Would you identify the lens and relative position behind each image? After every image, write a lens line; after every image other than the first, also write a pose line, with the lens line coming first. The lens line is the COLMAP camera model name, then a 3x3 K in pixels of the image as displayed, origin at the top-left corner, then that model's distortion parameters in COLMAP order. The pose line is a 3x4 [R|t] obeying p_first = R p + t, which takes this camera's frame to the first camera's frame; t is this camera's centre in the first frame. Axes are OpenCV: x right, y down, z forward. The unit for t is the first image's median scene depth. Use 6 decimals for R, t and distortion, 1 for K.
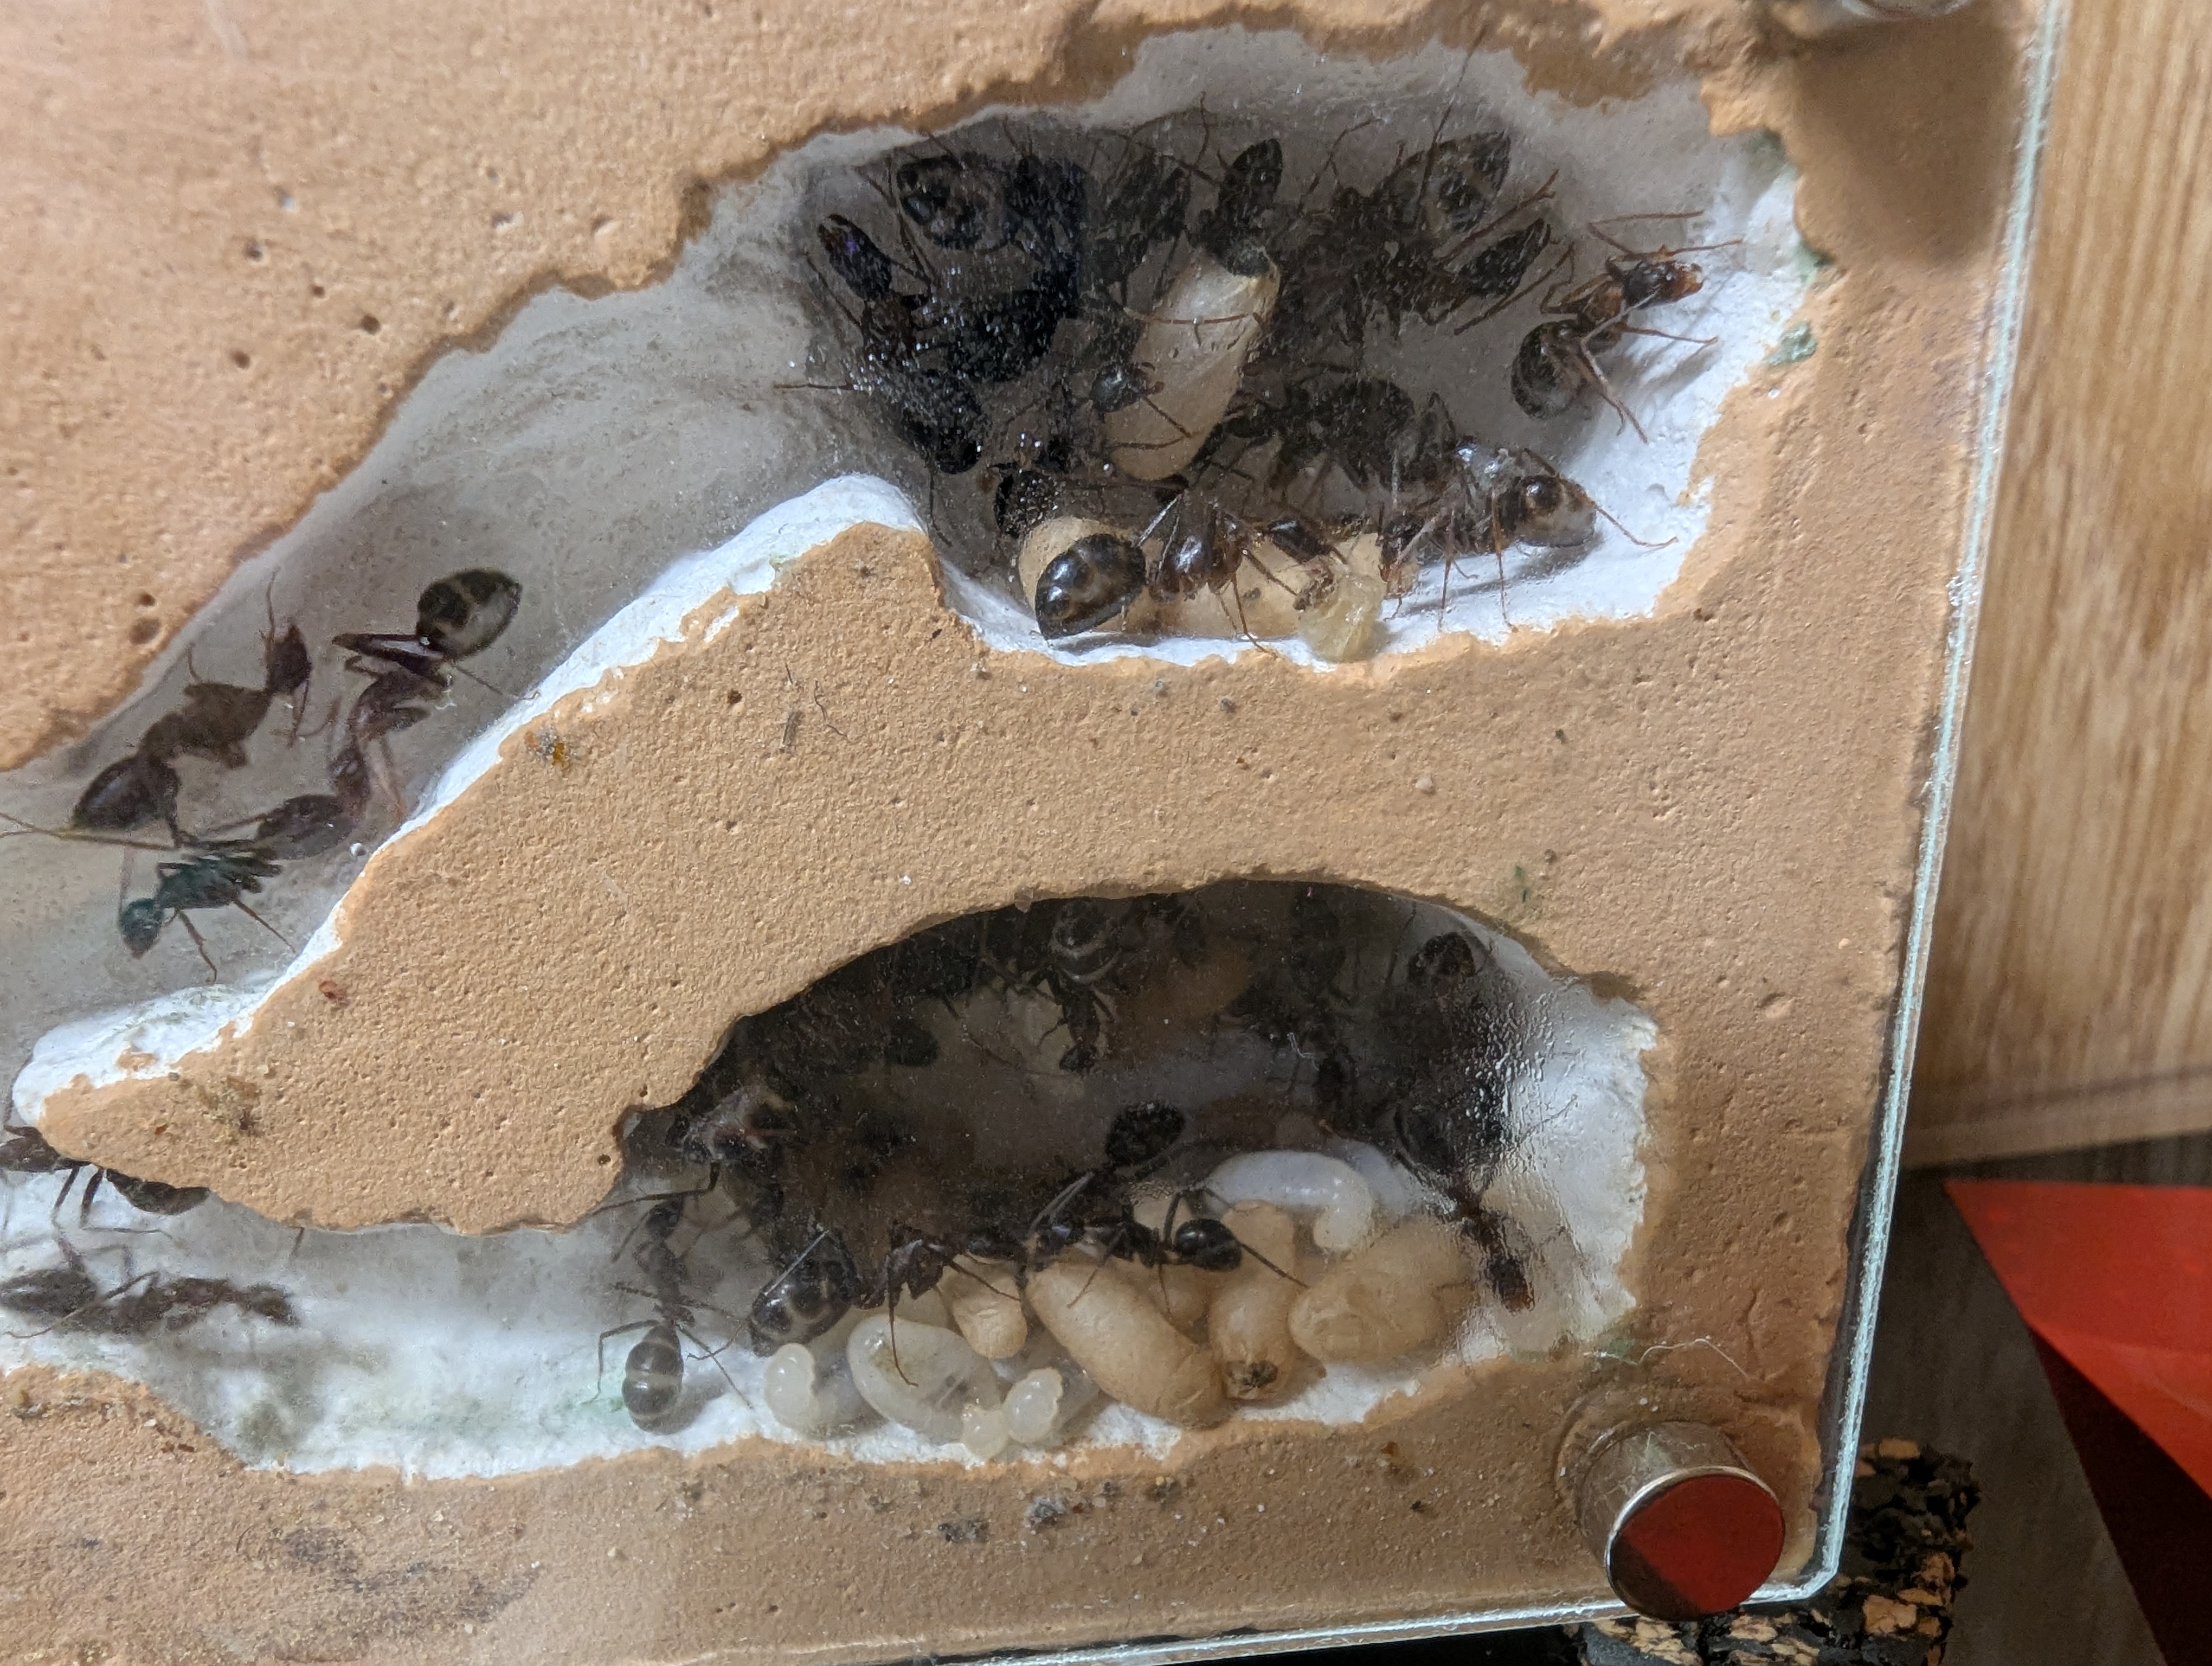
lens RADIAL K [[1691.5, 0, 1136.4], [0, 1691.5, 945.0], [0, 0, 1]] dist [0.000710, 0.007443]
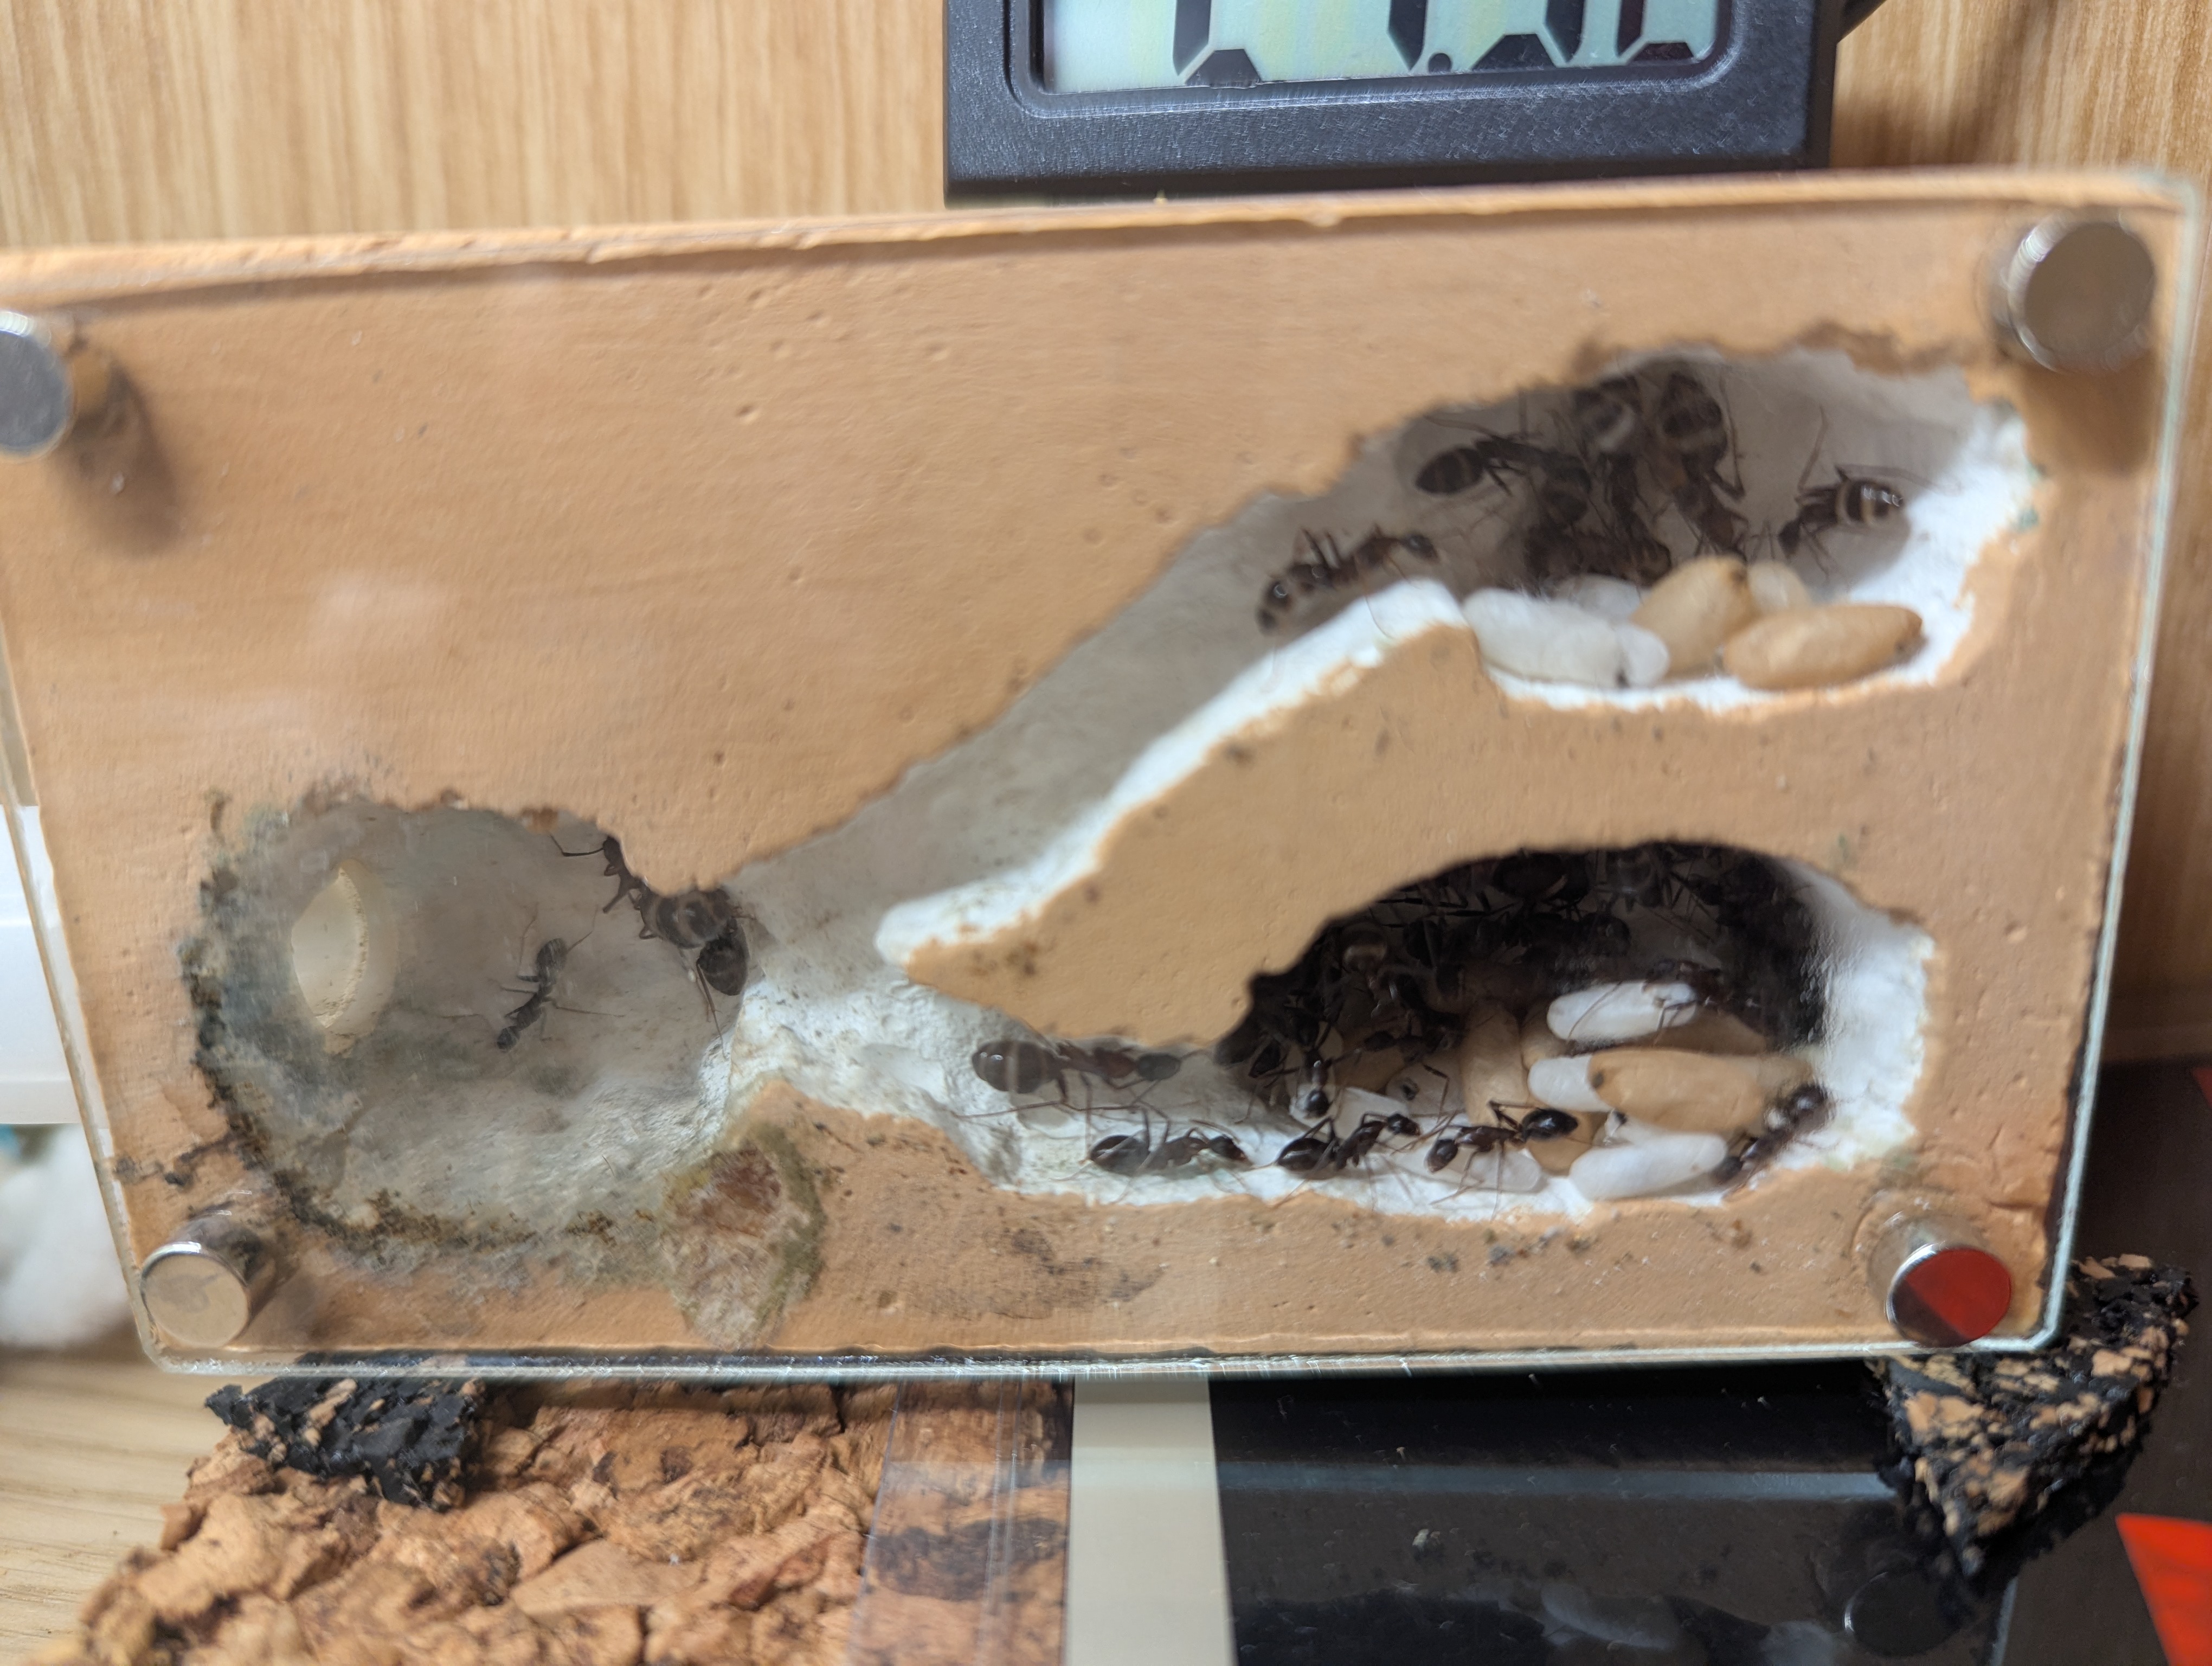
lens RADIAL K [[1788.4, 0, 1106.1], [0, 1788.4, 726.0], [0, 0, 1]] dist [-0.073825, 0.014757]
pose [[0.988018, 0.024550, -0.152376, -0.198710], [-0.030449, 0.998870, -0.036500, -0.071062], [0.151307, 0.040702, 0.987648, -0.711917]]
